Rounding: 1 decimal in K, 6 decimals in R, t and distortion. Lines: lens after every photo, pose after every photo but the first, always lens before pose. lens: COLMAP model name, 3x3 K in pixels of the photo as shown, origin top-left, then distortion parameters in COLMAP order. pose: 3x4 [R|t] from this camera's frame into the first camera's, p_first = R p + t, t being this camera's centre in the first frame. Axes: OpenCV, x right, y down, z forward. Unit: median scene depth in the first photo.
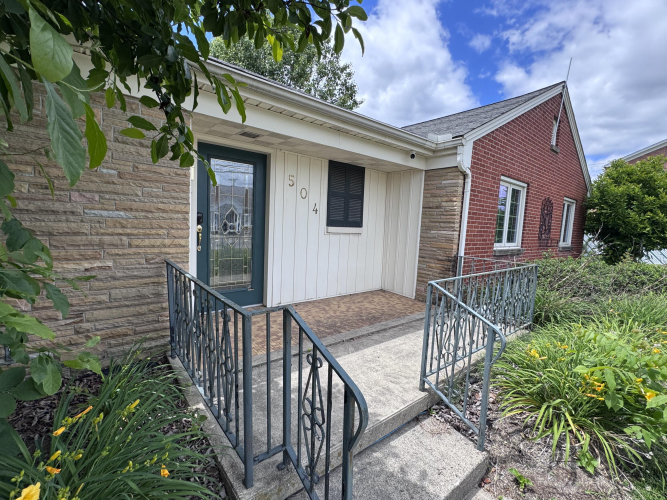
lens RADIAL K [[301.1, 0, 333.5], [0, 301.1, 250.0], [0, 0, 1]] dist [-0.000206, -0.000108]
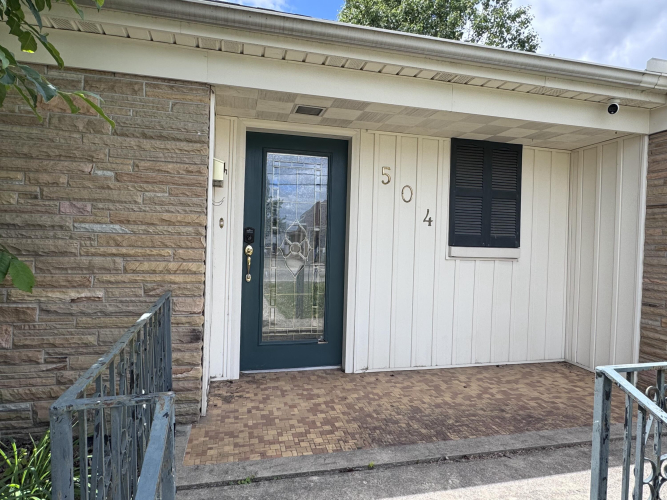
lens RADIAL K [[396.0, 0, 345.5], [0, 396.0, 250.2], [0, 0, 1]] dist [-0.002611, -0.000521]
pose [[0.902769, -0.013290, -0.429921, 0.157215], [-0.026549, 0.995895, -0.086534, 0.003986], [0.429306, 0.089534, 0.898710, 0.241938]]
